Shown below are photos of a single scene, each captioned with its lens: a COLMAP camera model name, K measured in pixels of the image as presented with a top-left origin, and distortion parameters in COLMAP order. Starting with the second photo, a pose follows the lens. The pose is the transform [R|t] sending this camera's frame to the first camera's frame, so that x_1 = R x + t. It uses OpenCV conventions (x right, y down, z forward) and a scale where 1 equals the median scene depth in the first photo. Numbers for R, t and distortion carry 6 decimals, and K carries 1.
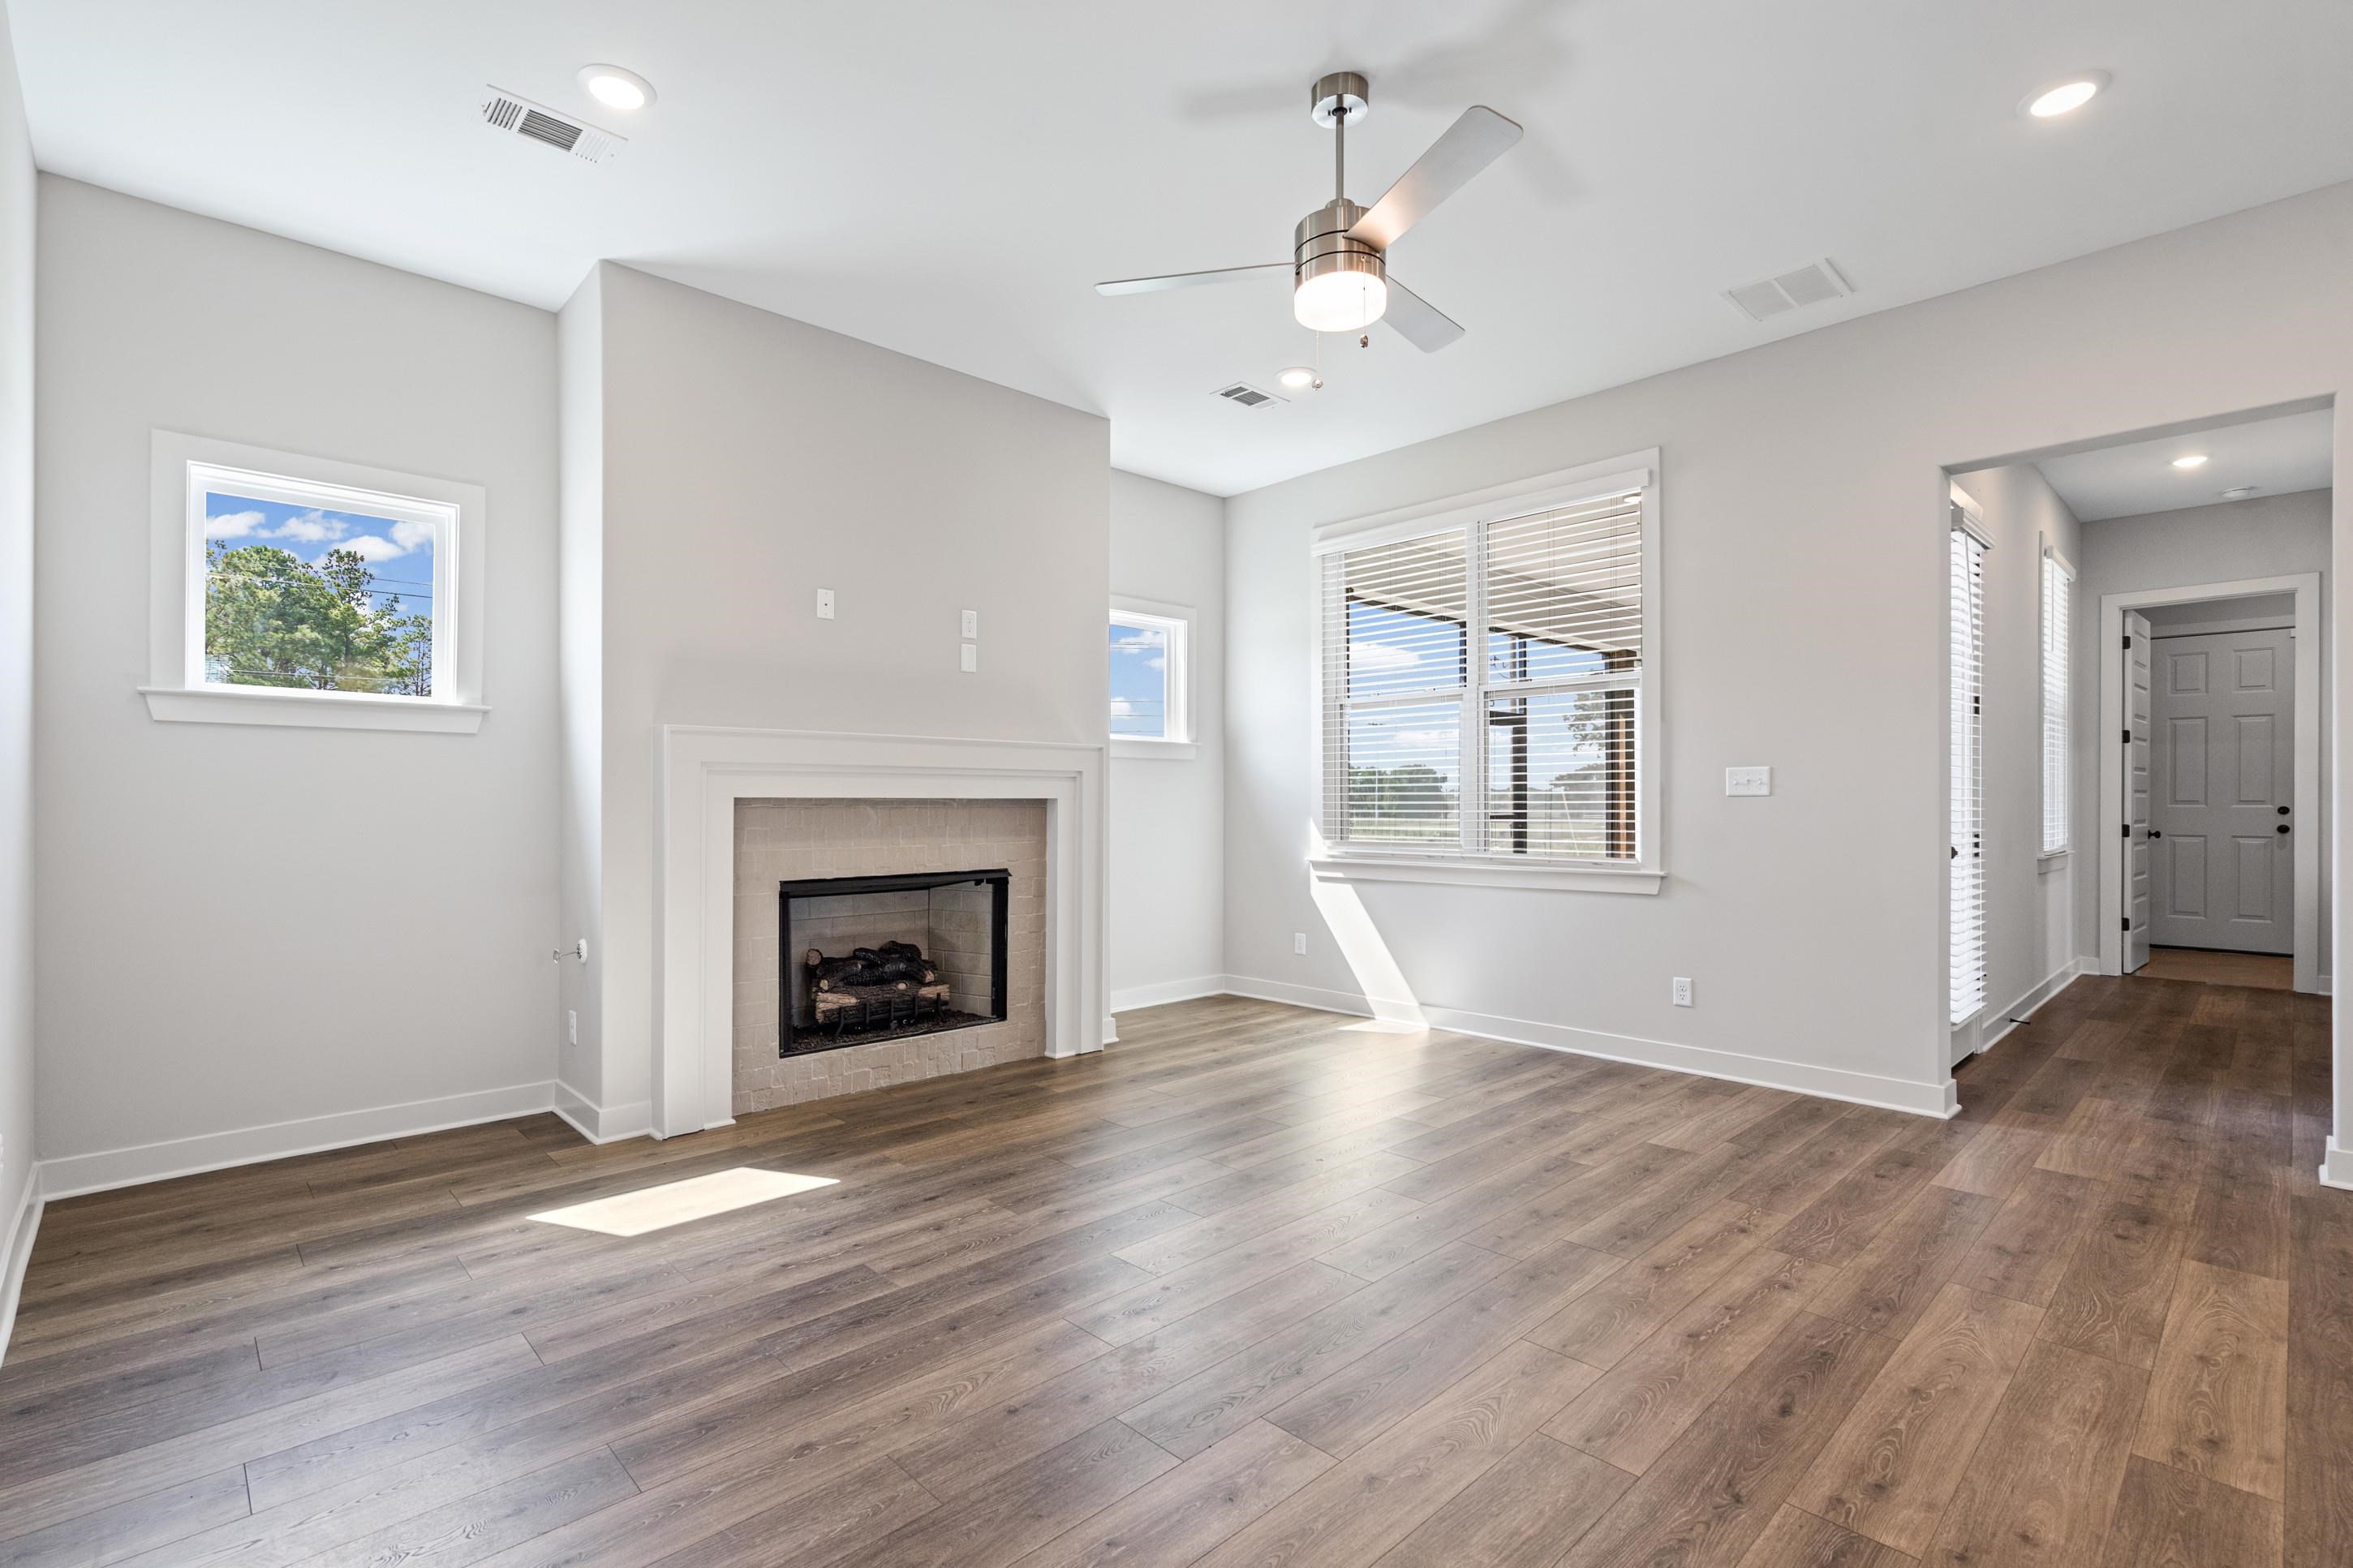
lens RADIAL K [[1081.6, 0, 1130.7], [0, 1081.6, 779.5], [0, 0, 1]] dist [-0.005578, 0.000921]
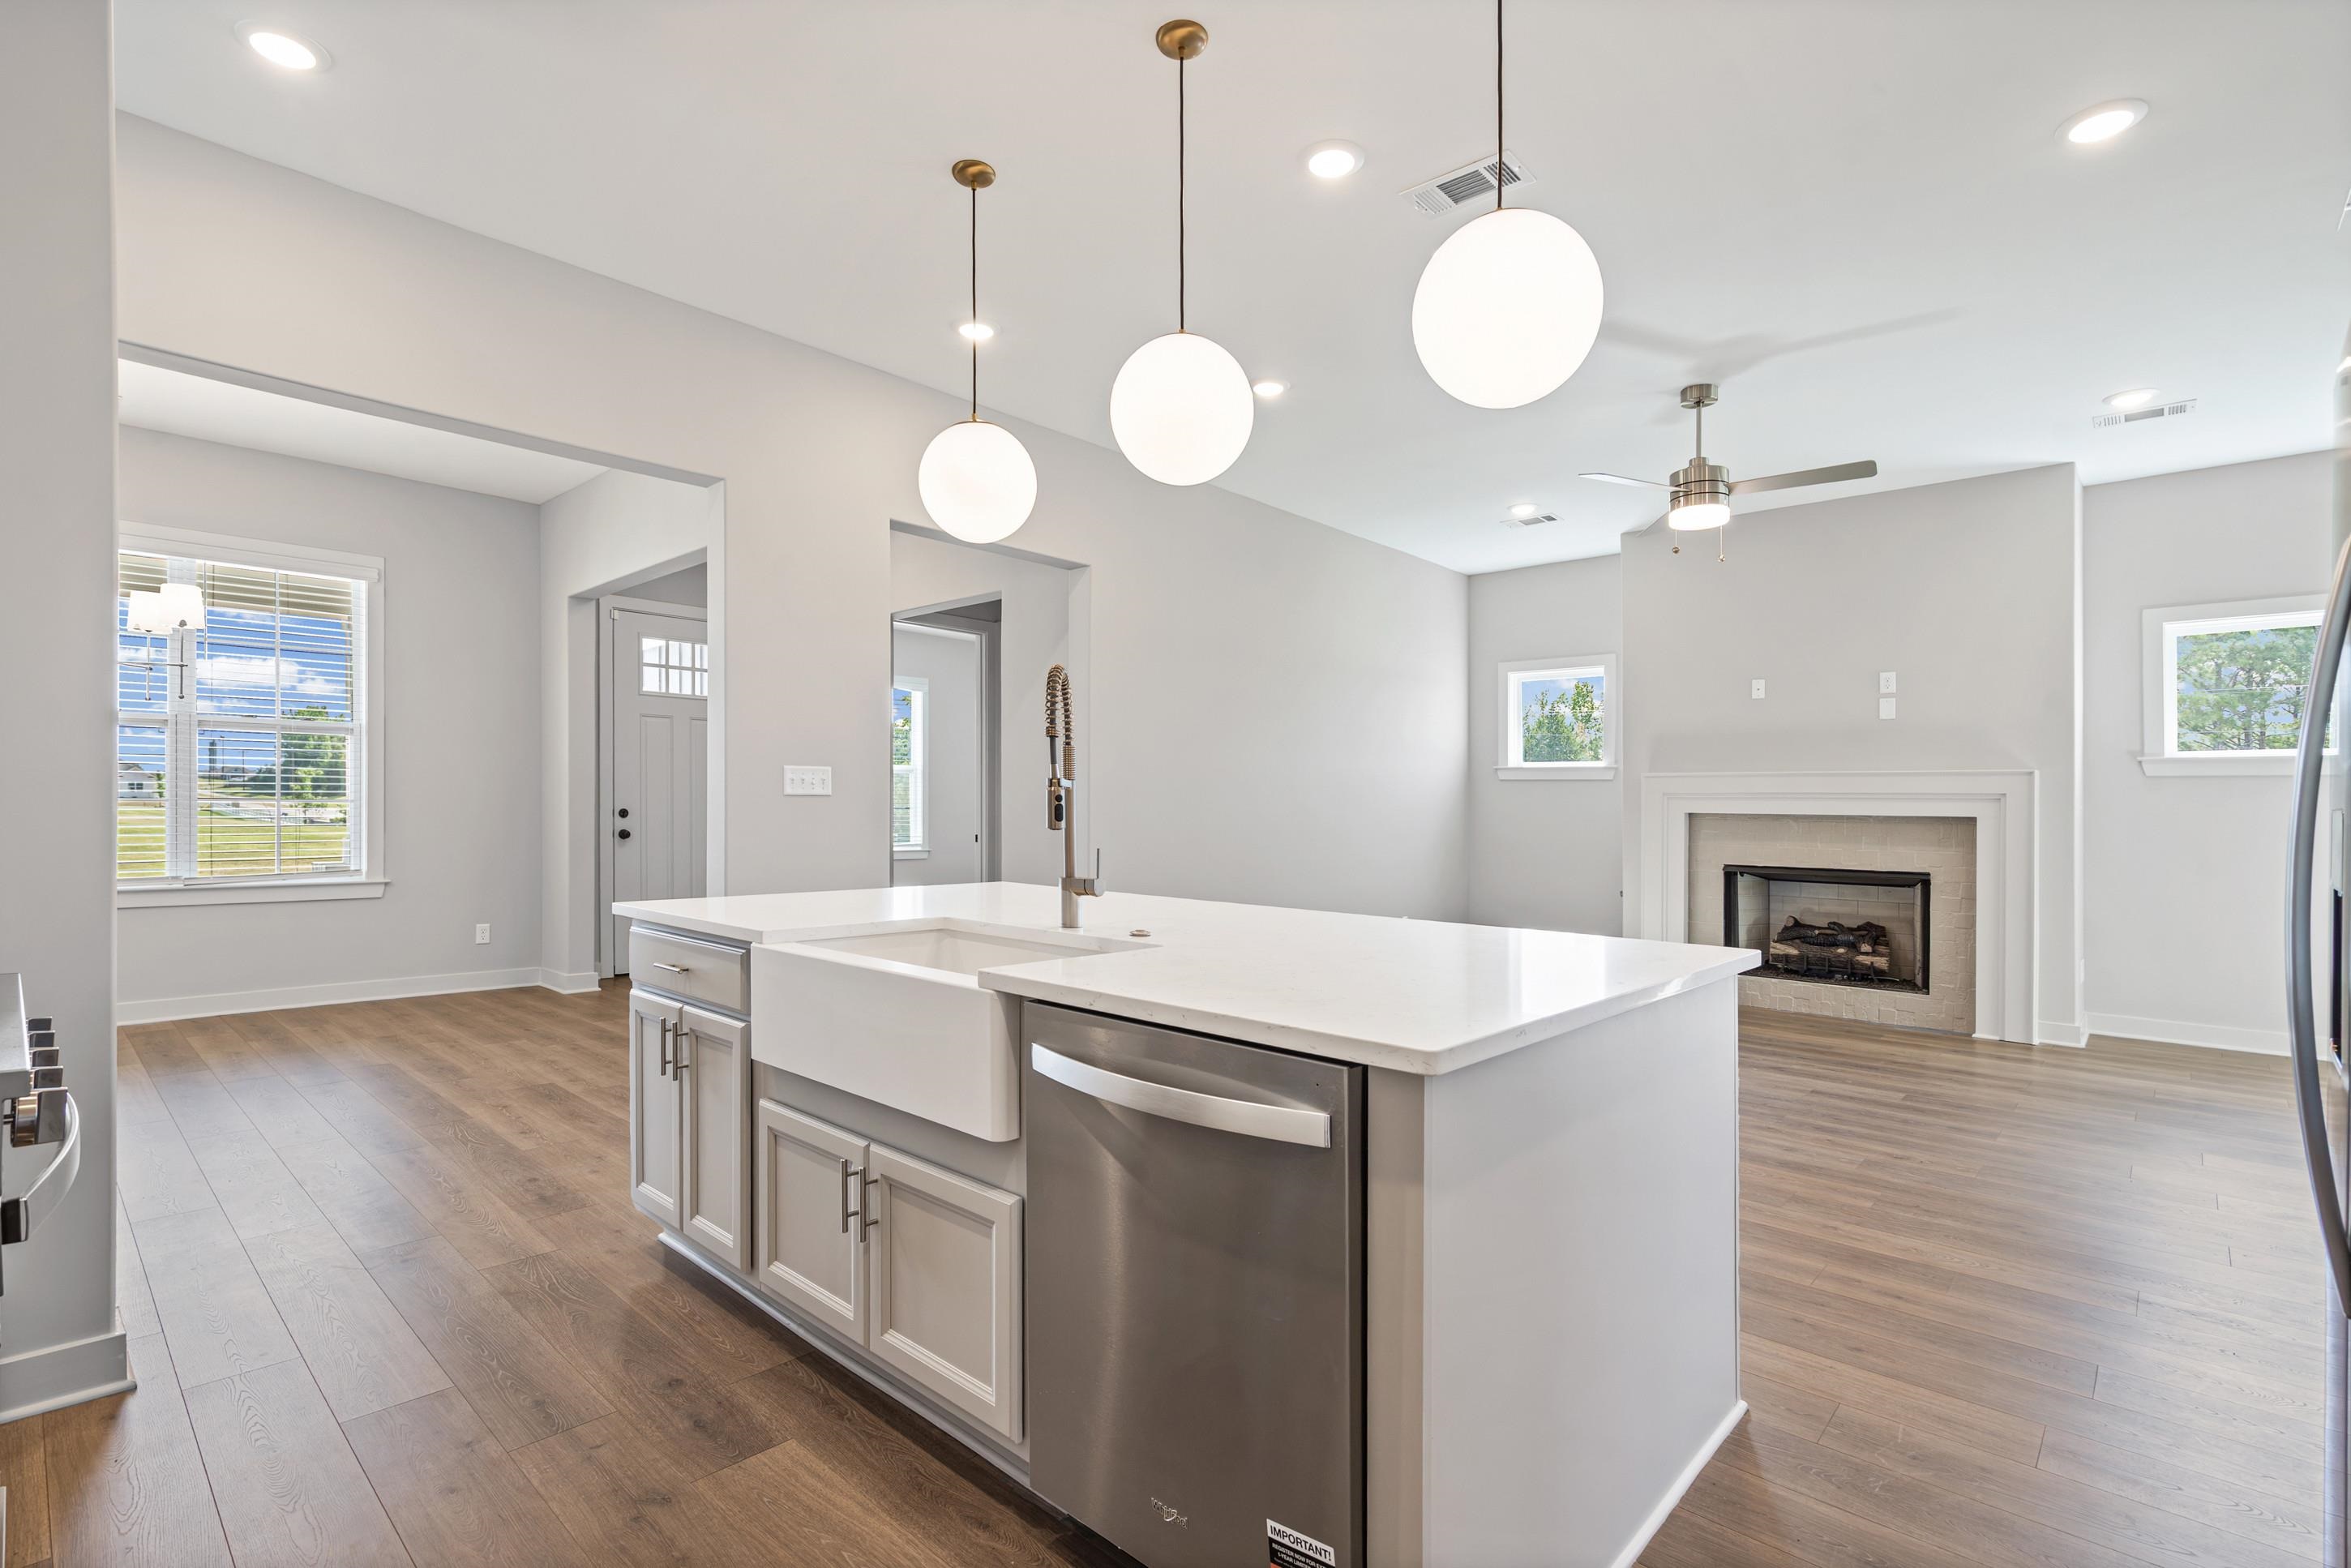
lens RADIAL K [[1080.9, 0, 1143.4], [0, 1080.9, 807.9], [0, 0, 1]] dist [-0.005578, 0.000921]
pose [[0.062849, 0.003192, -0.998018, 1.289897], [0.007968, 0.999961, 0.003700, -0.005002], [0.997991, -0.008185, 0.062821, 0.022830]]
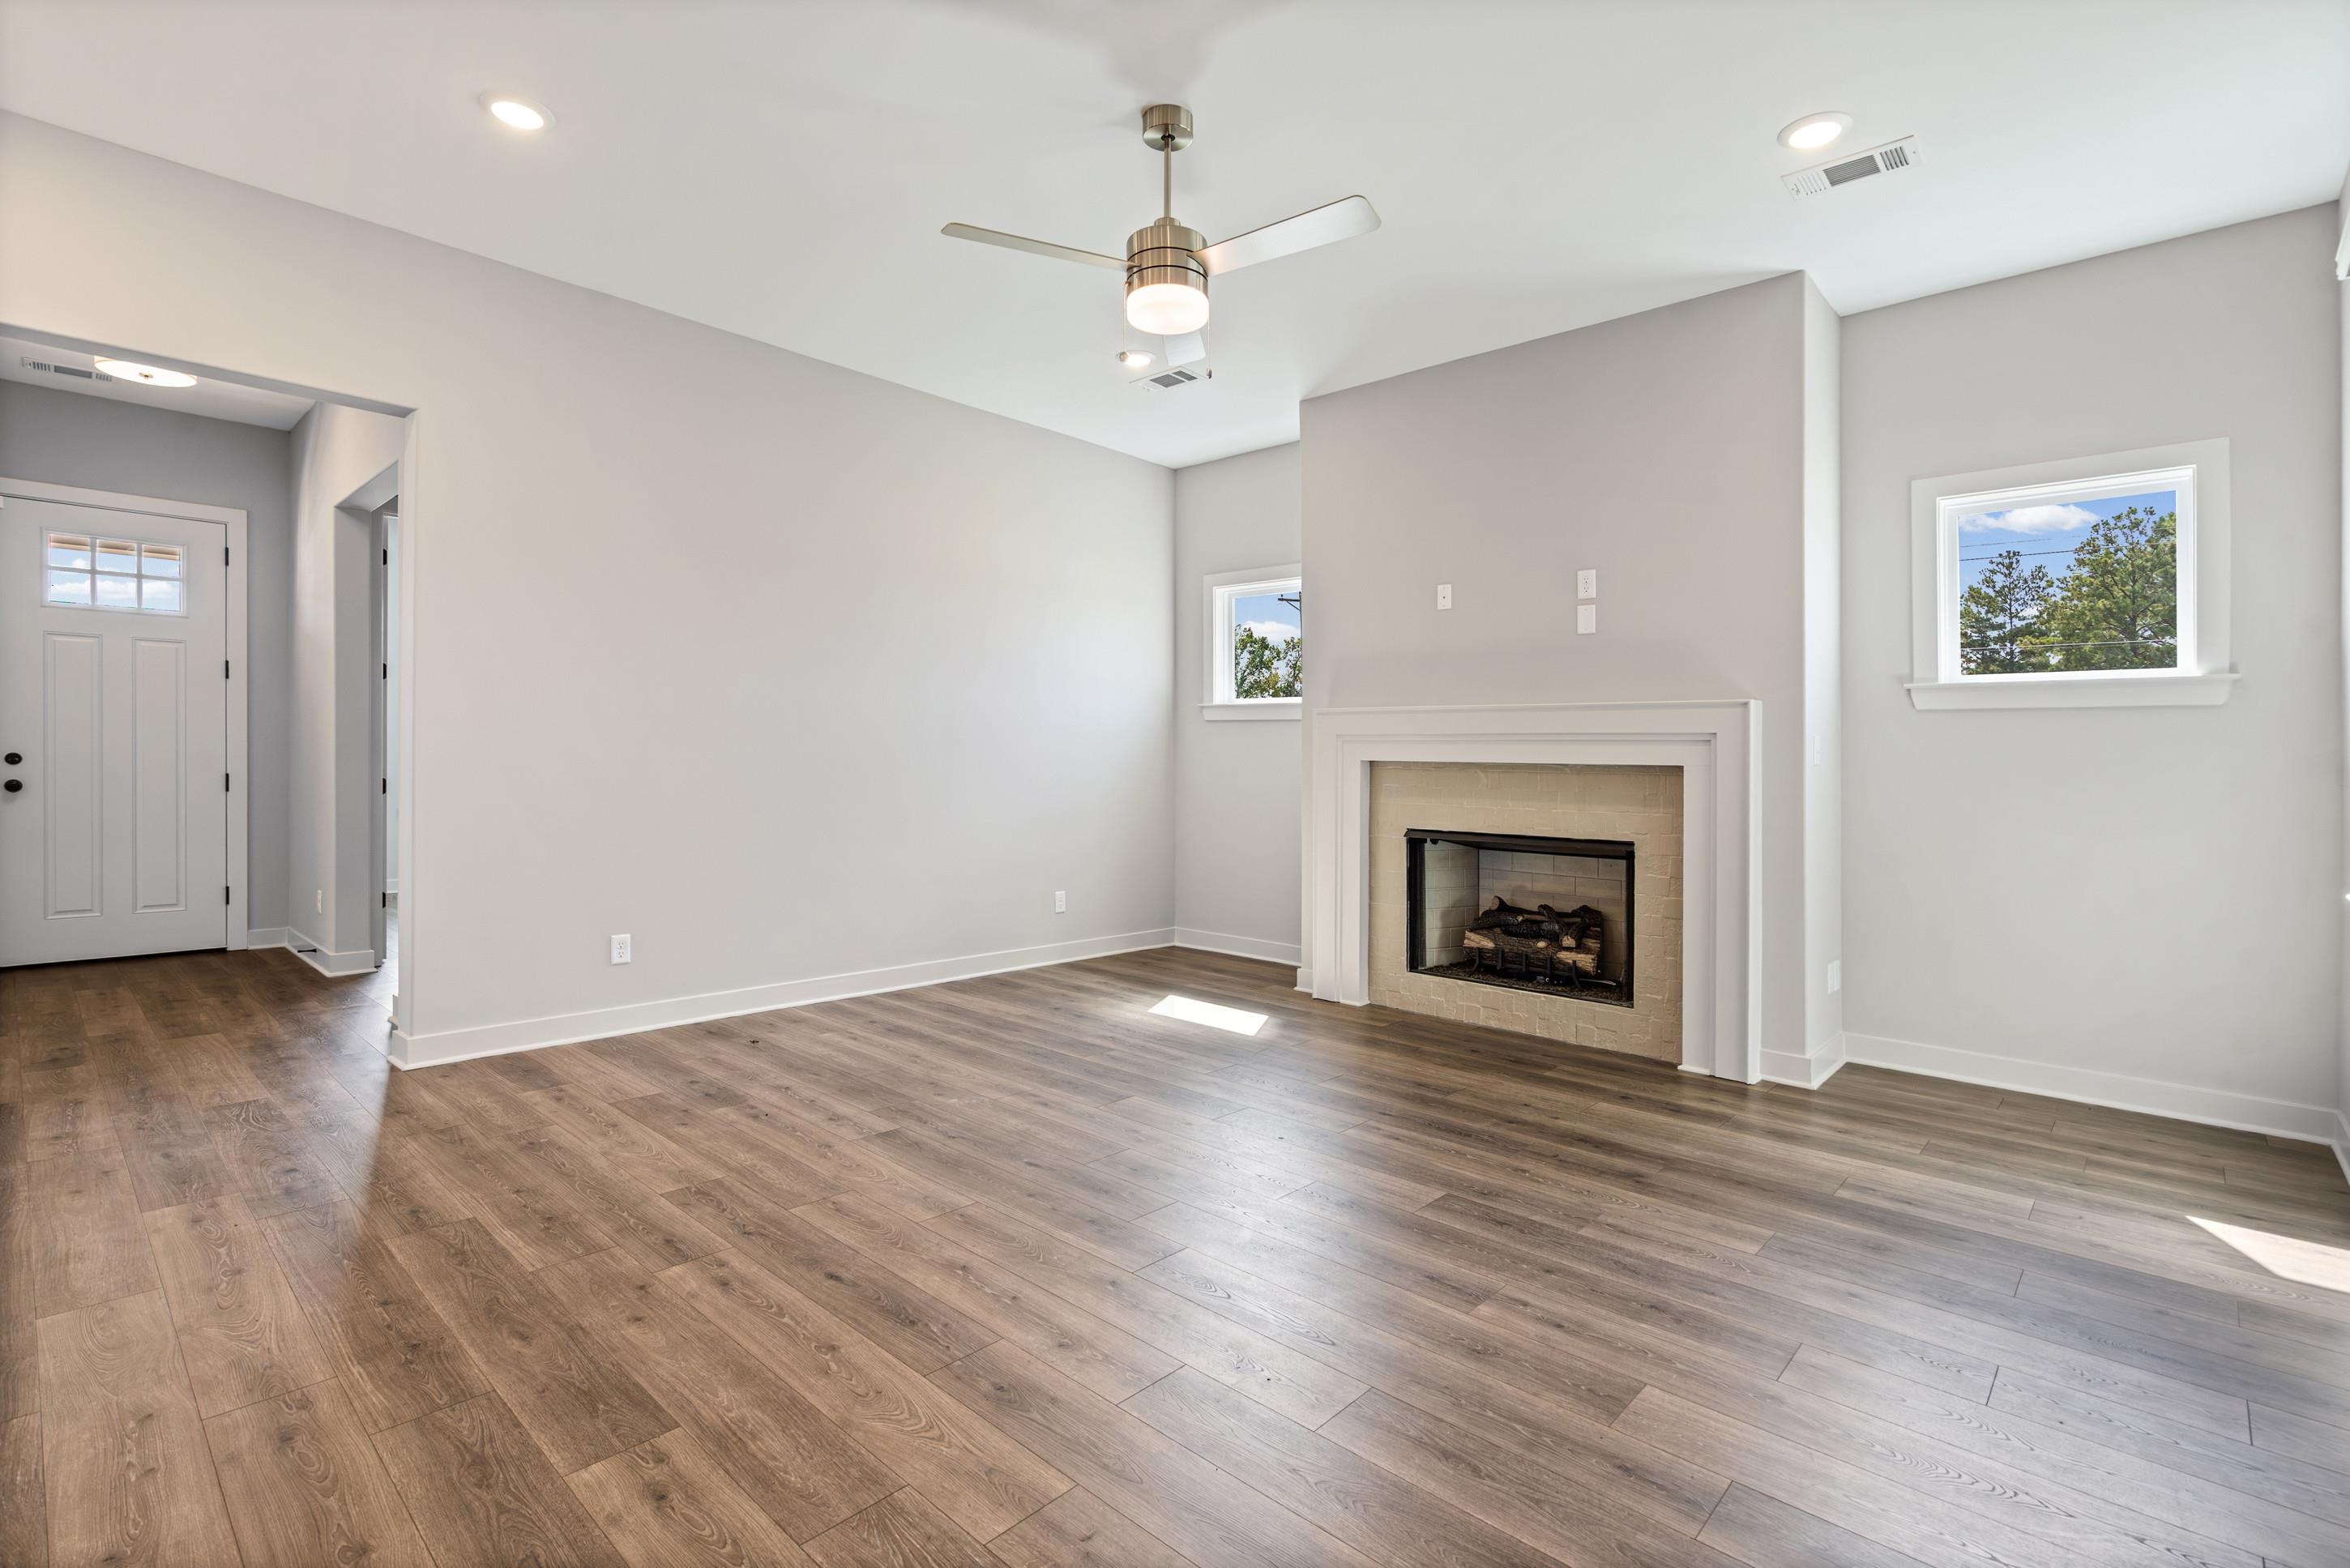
lens RADIAL K [[1080.4, 0, 1171.1], [0, 1080.4, 758.3], [0, 0, 1]] dist [-0.005578, 0.000921]
pose [[0.079594, -0.000849, -0.996827, 0.921686], [0.005708, 0.999984, -0.000396, 0.012253], [0.996811, -0.005658, 0.079598, 0.651107]]
